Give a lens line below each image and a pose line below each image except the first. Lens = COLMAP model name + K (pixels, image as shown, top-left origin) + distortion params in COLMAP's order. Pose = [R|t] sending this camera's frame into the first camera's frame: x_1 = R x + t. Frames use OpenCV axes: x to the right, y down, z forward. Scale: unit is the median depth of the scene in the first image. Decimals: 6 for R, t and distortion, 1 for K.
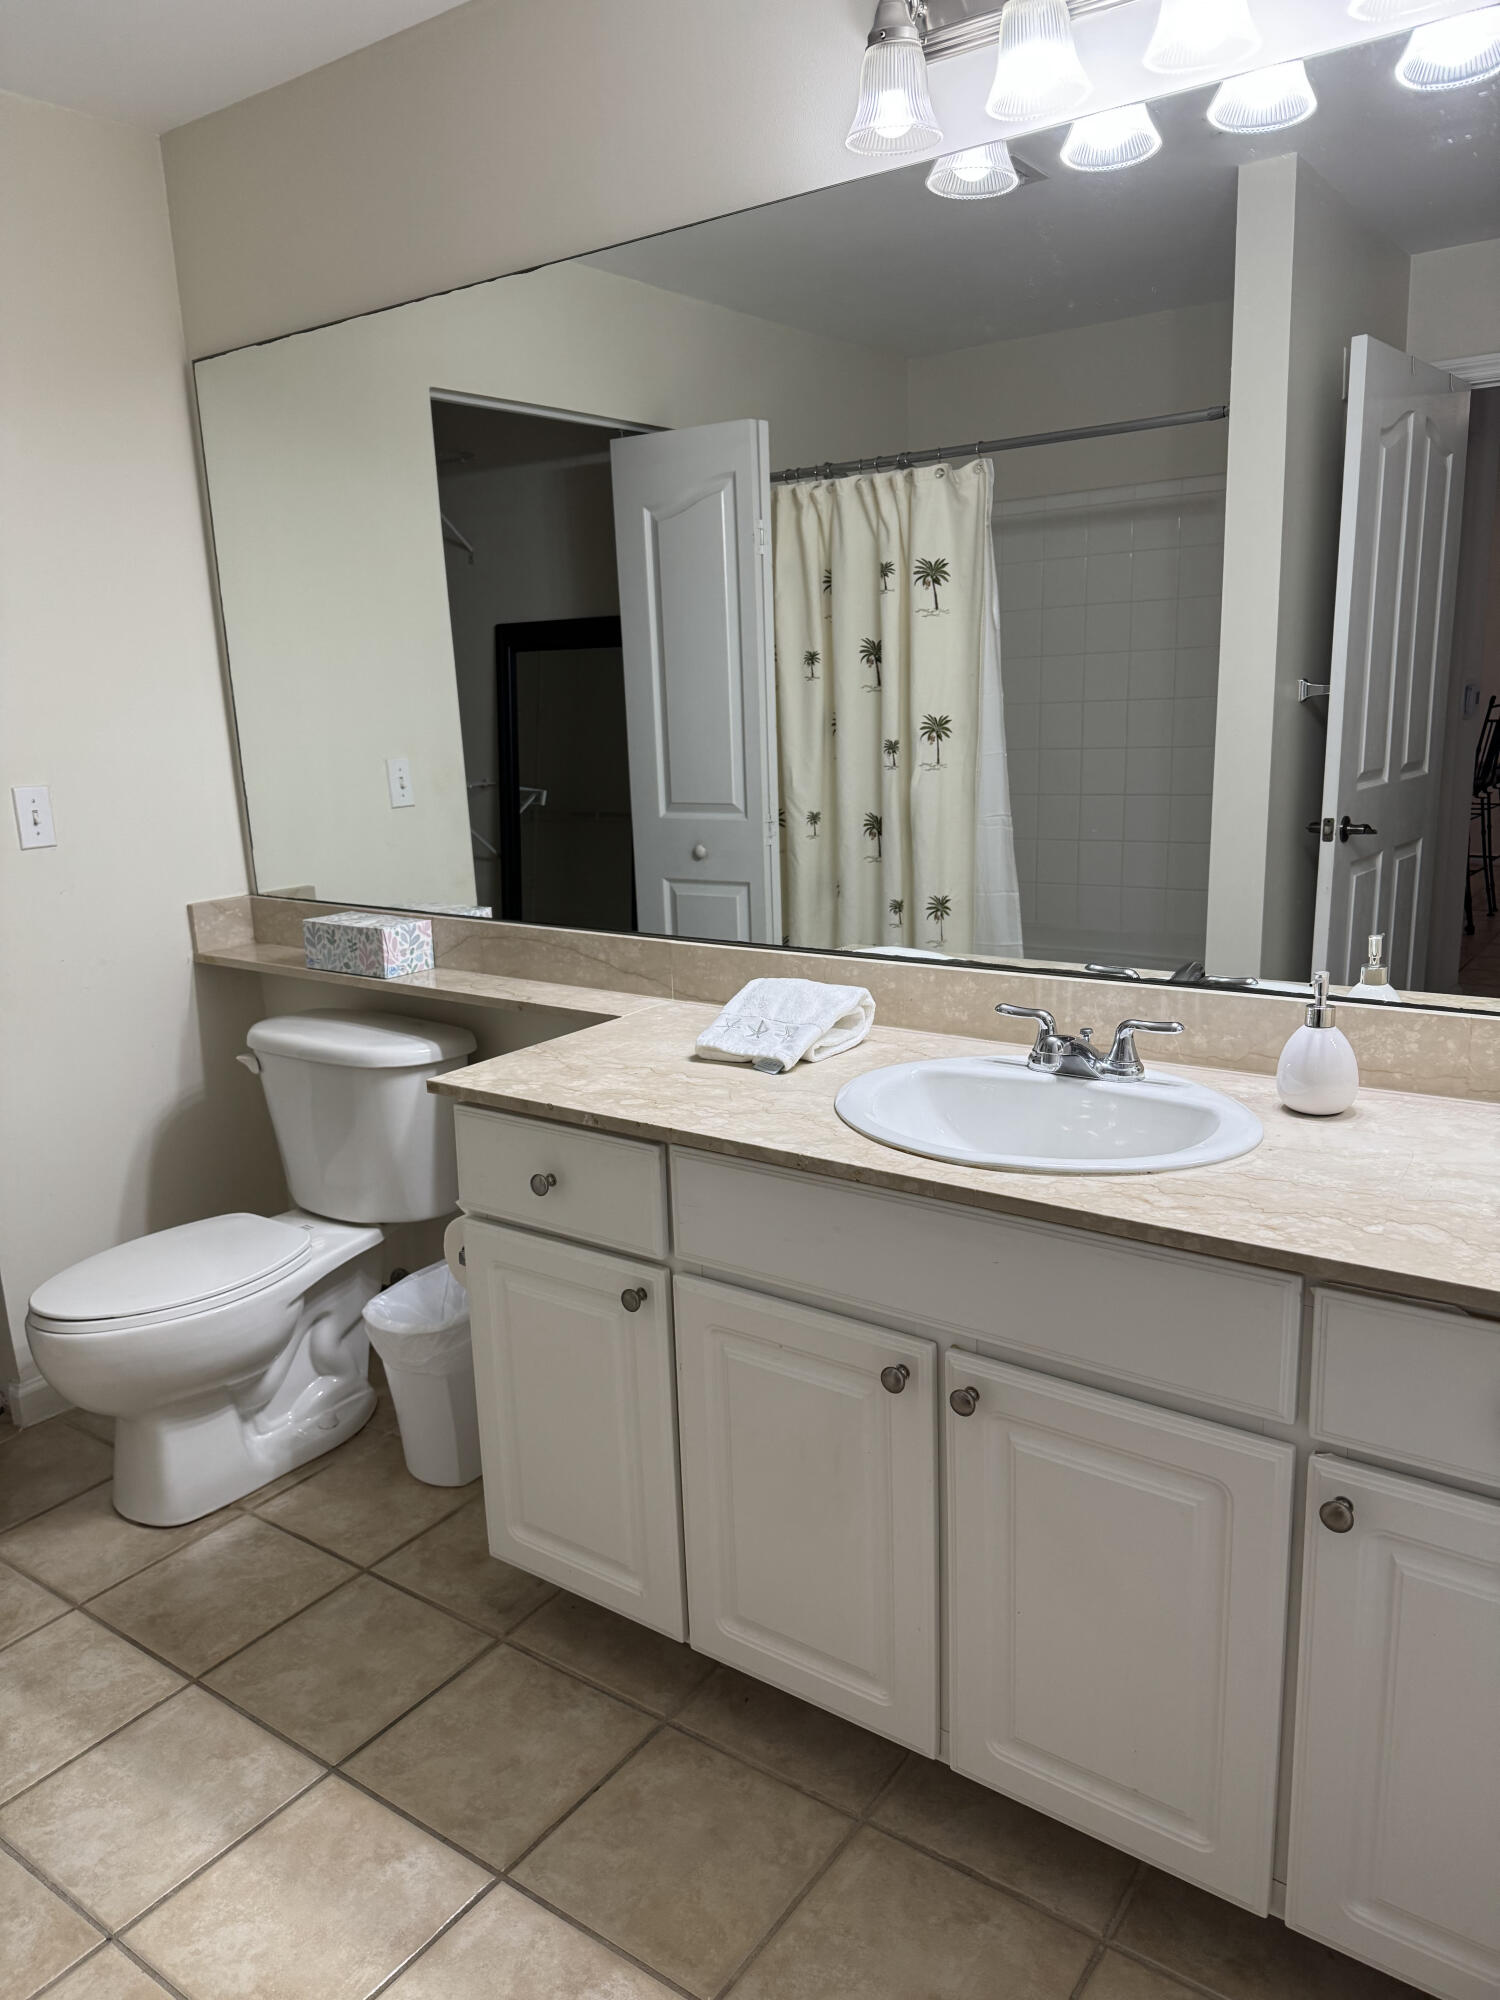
lens RADIAL K [[1408.3, 0, 750.0], [0, 1408.3, 1000.0], [0, 0, 1]] dist [0.061029, -0.073423]
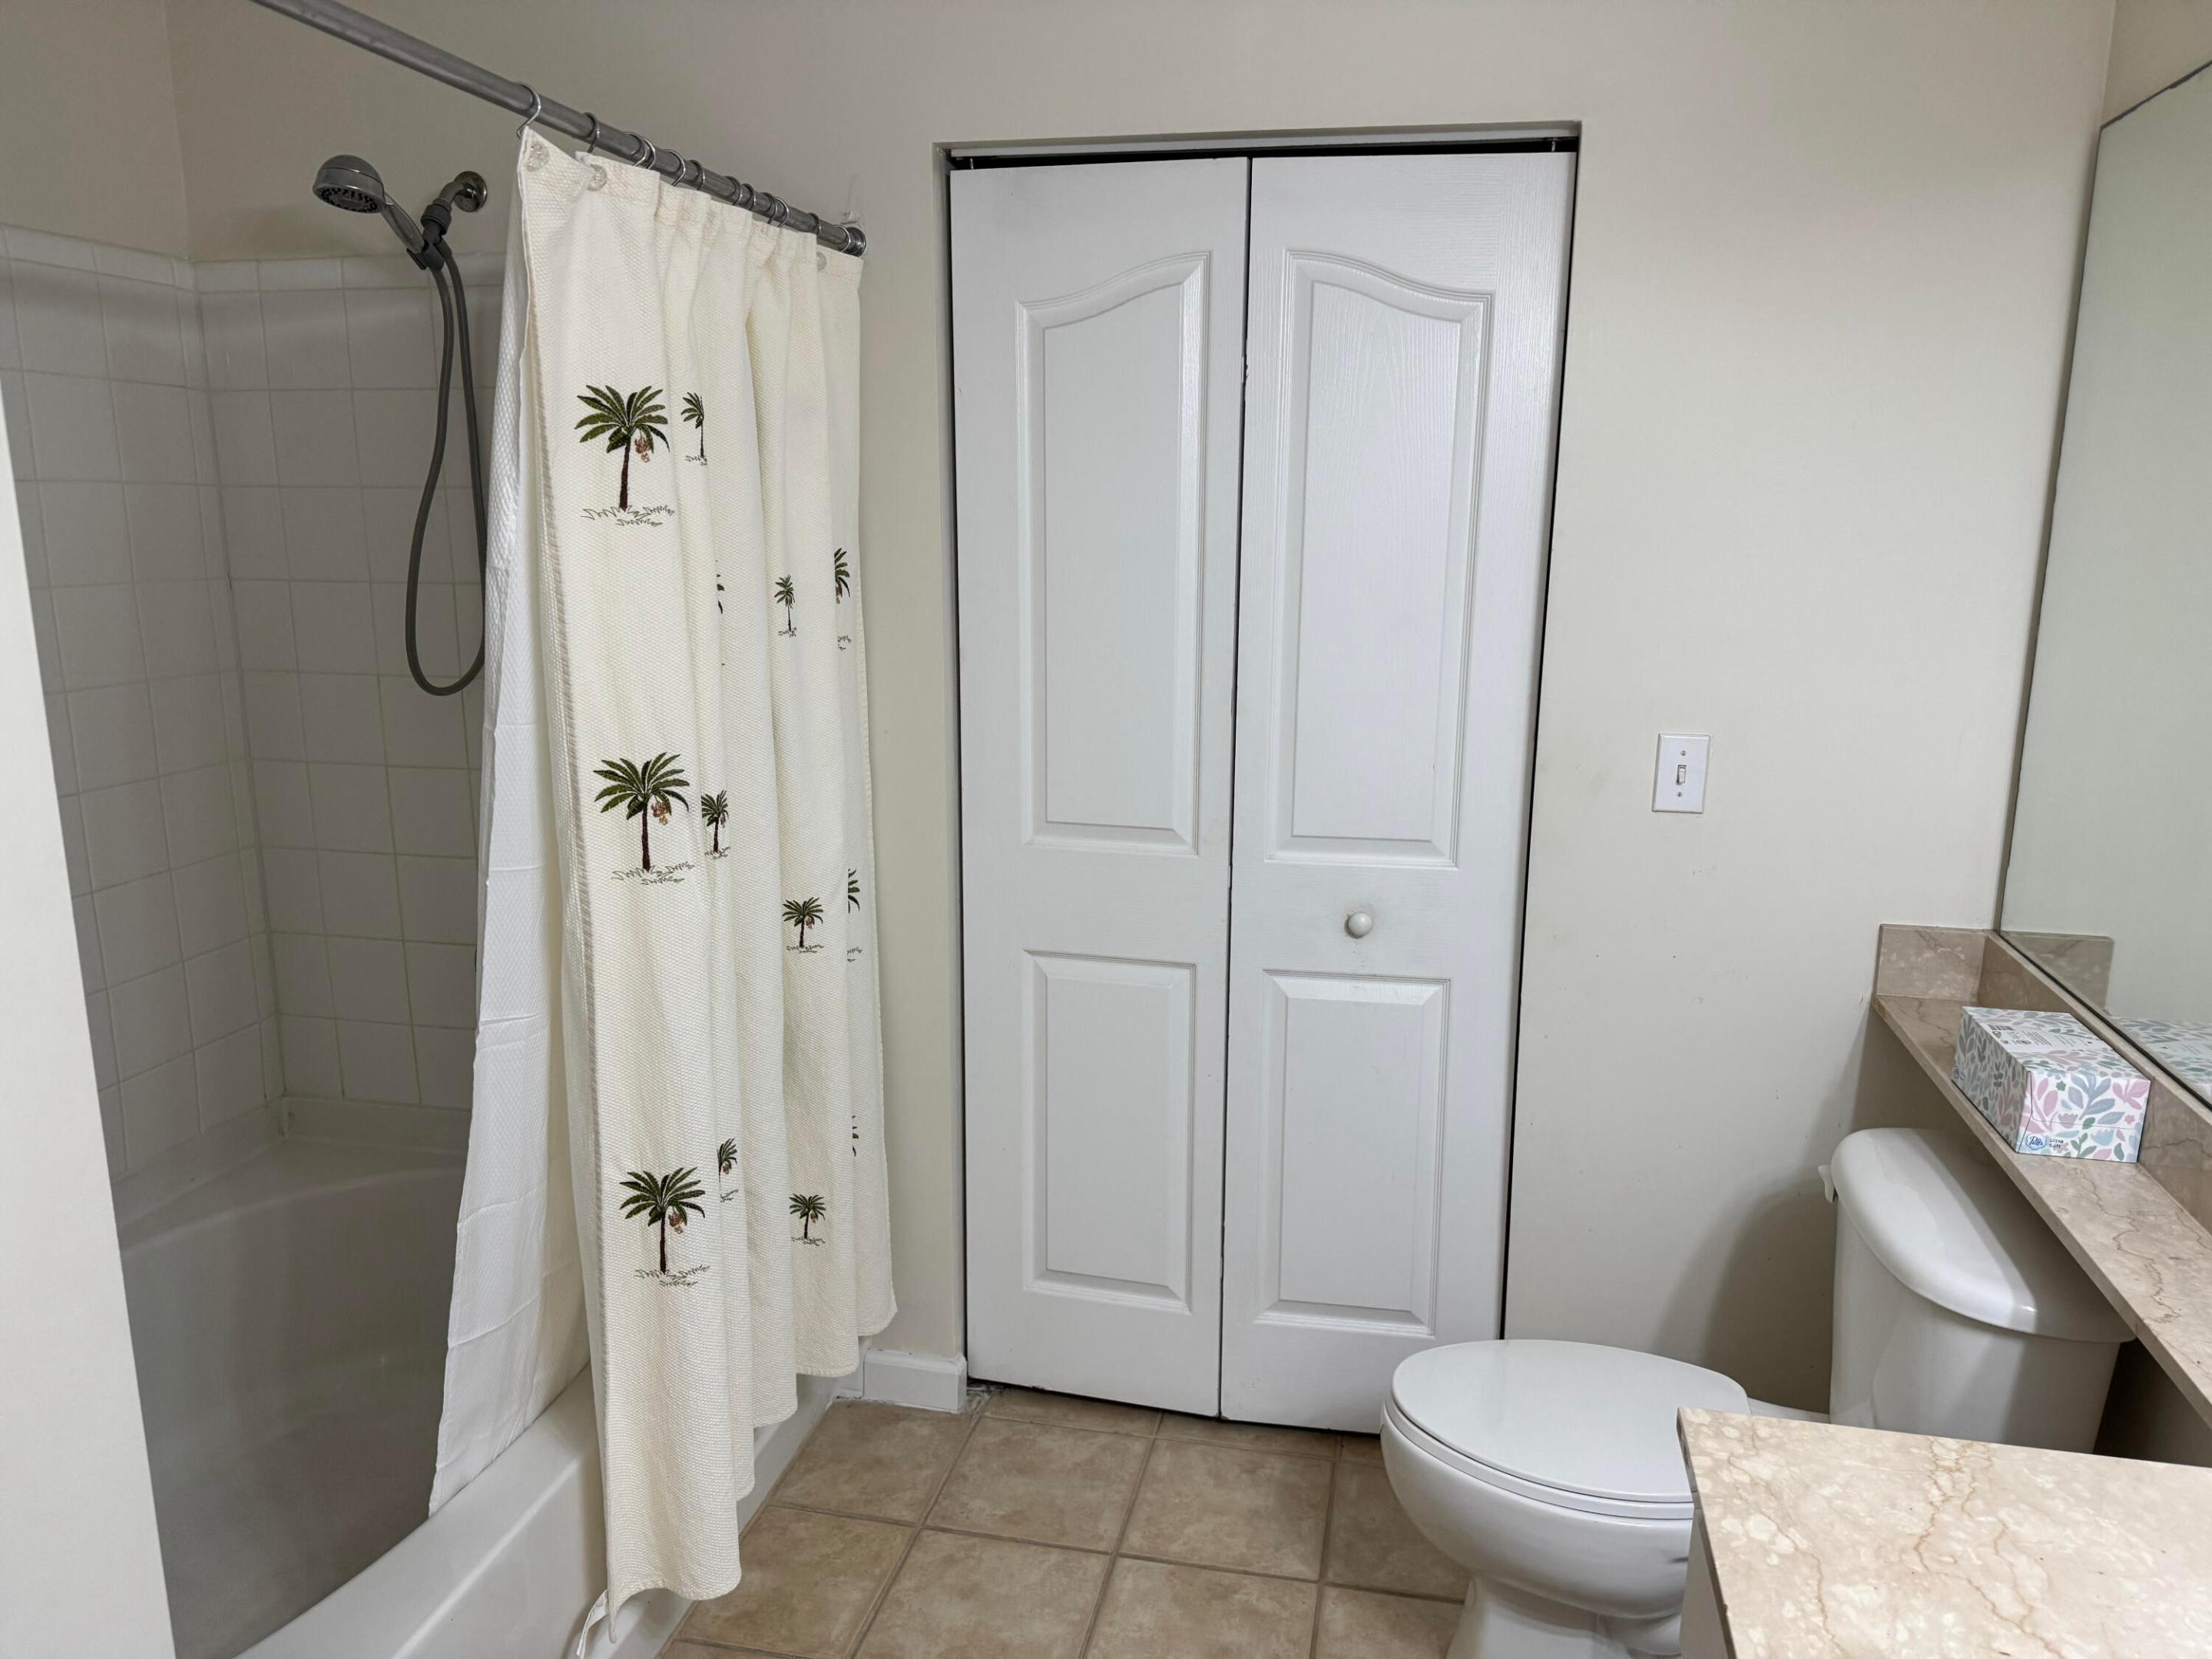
lens RADIAL K [[1557.6, 0, 1120.5], [0, 1557.6, 858.9], [0, 0, 1]] dist [0.061029, -0.073423]
pose [[0.423805, 0.234640, -0.874834, 0.136741], [-0.228468, 0.962324, 0.147426, -0.153224], [0.876465, 0.137392, 0.461445, 0.380296]]
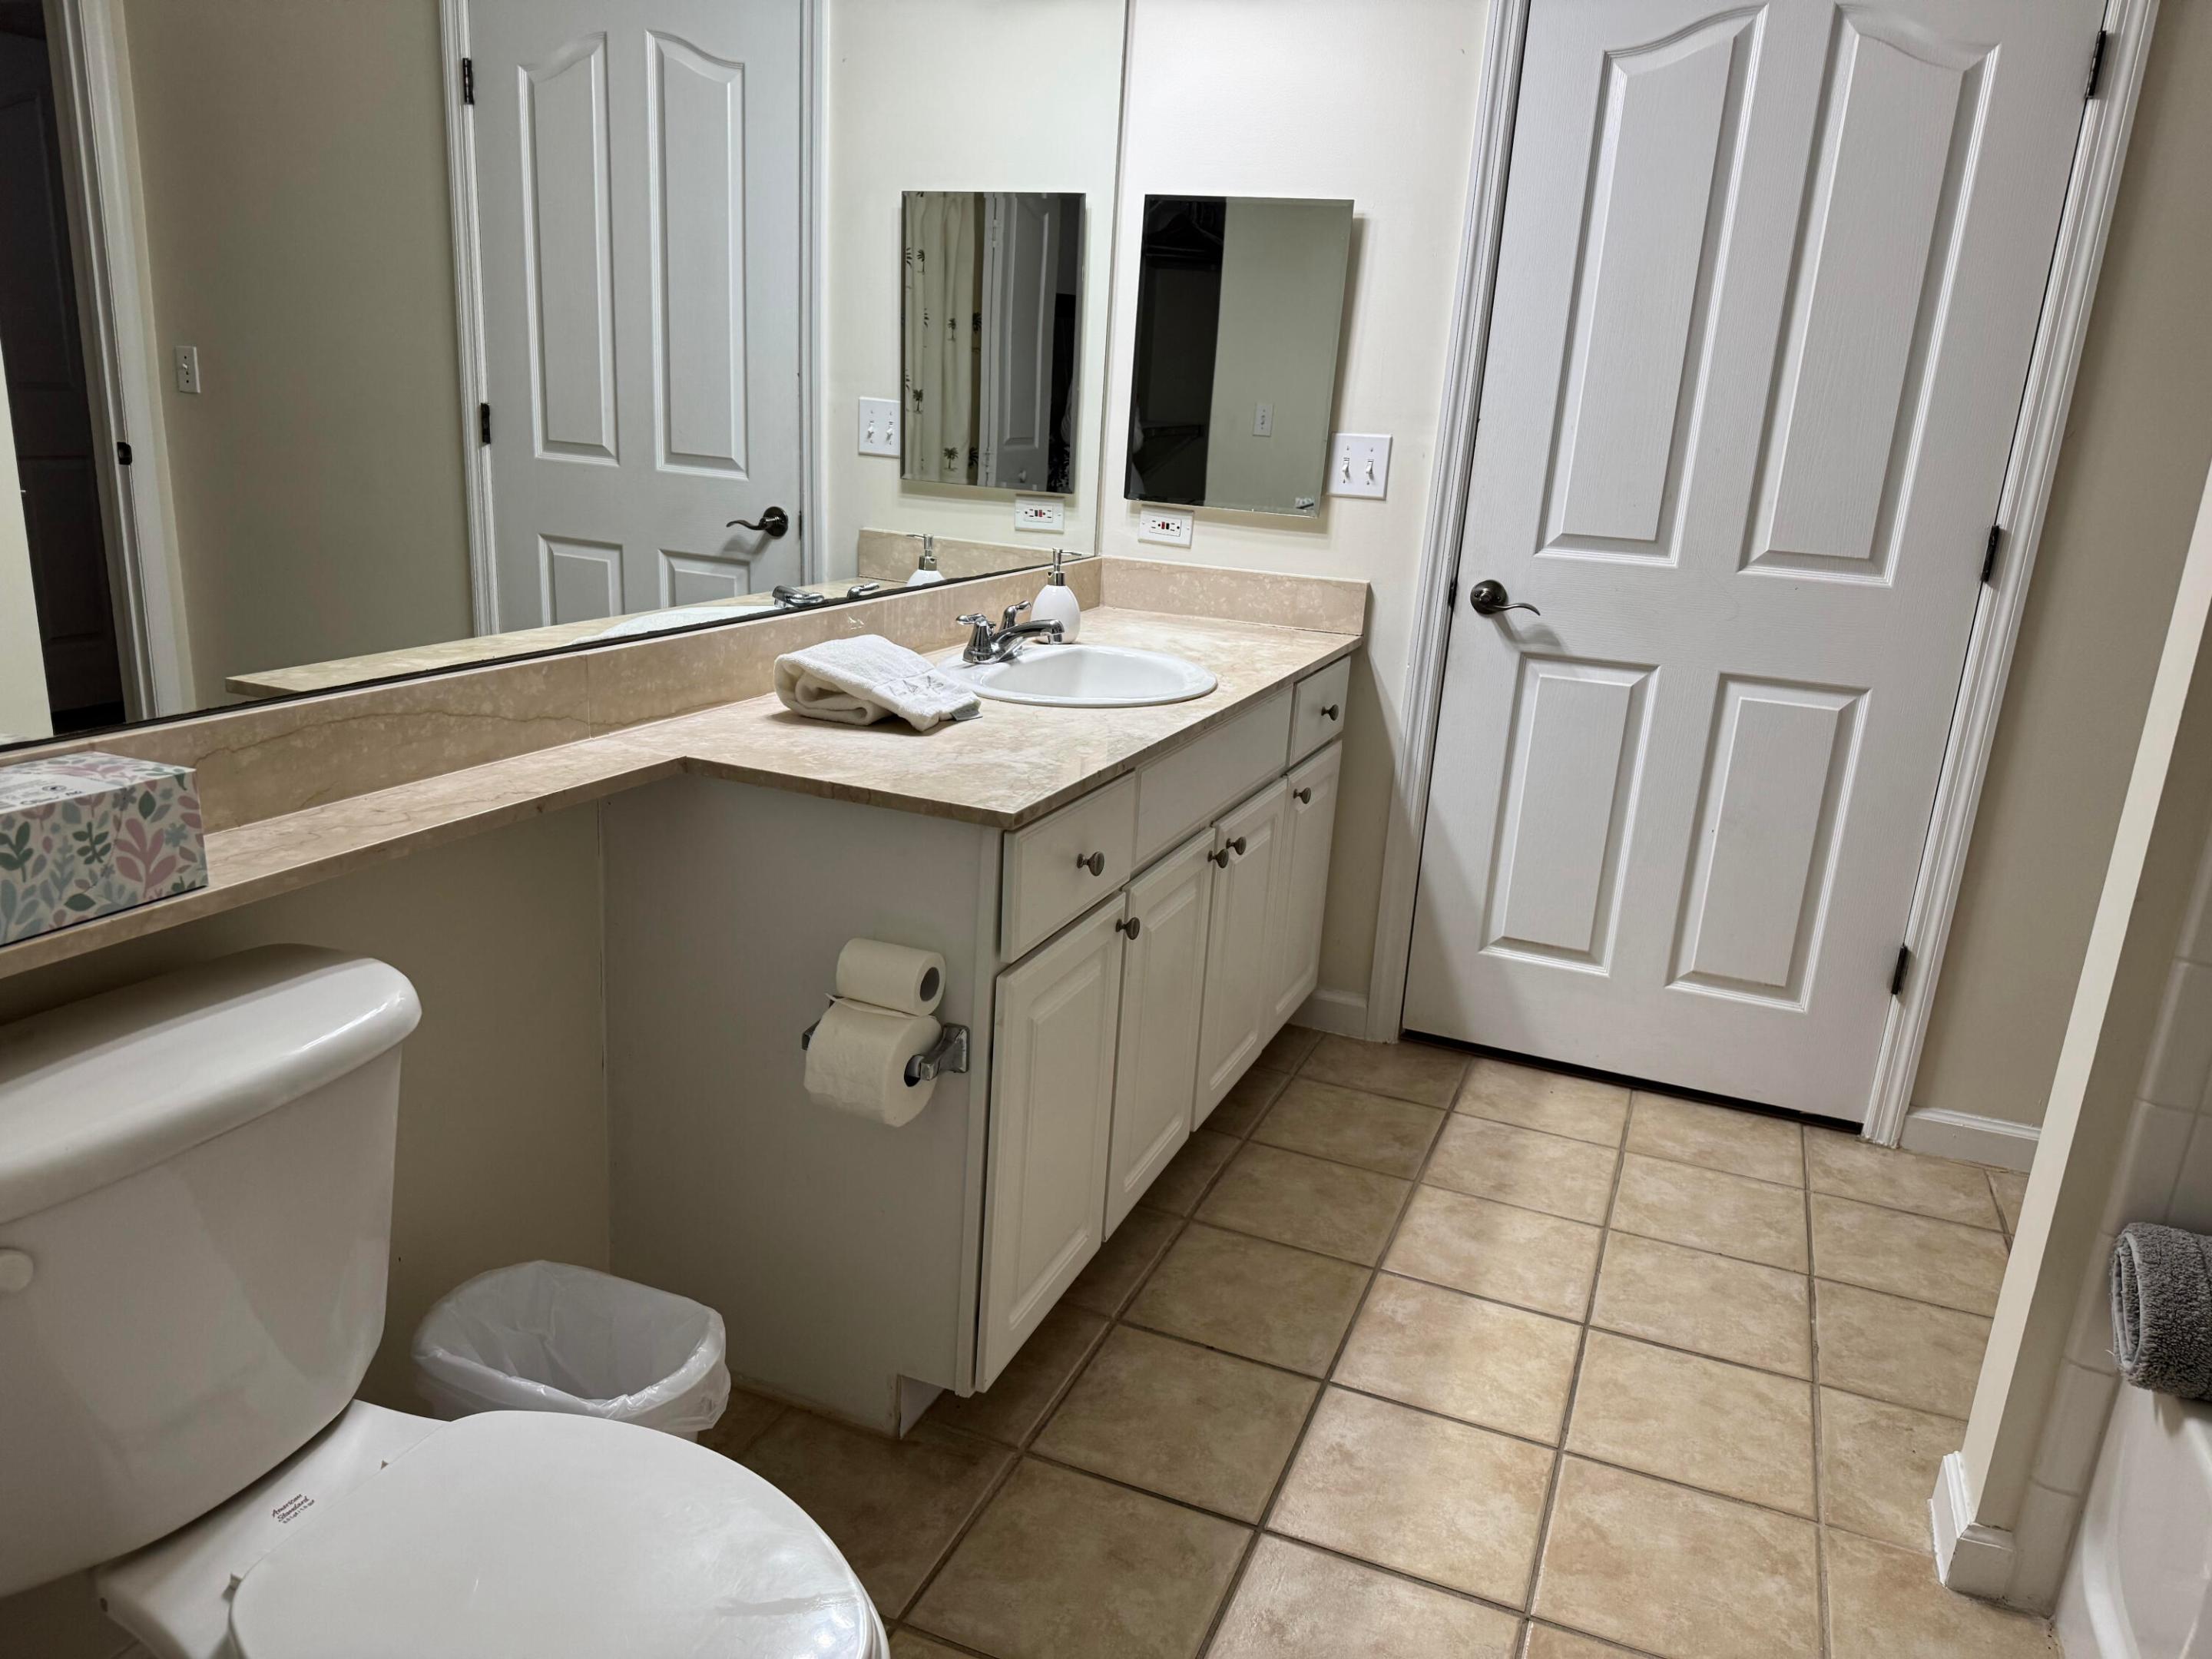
lens RADIAL K [[1501.2, 0, 1106.0], [0, 1501.2, 829.5], [0, 0, 1]] dist [0.064692, -0.205441]
pose [[-0.236449, -0.242907, 0.940791, -0.777483], [0.161580, 0.944935, 0.284587, -0.120708], [-0.958115, 0.219304, -0.184179, 0.861383]]
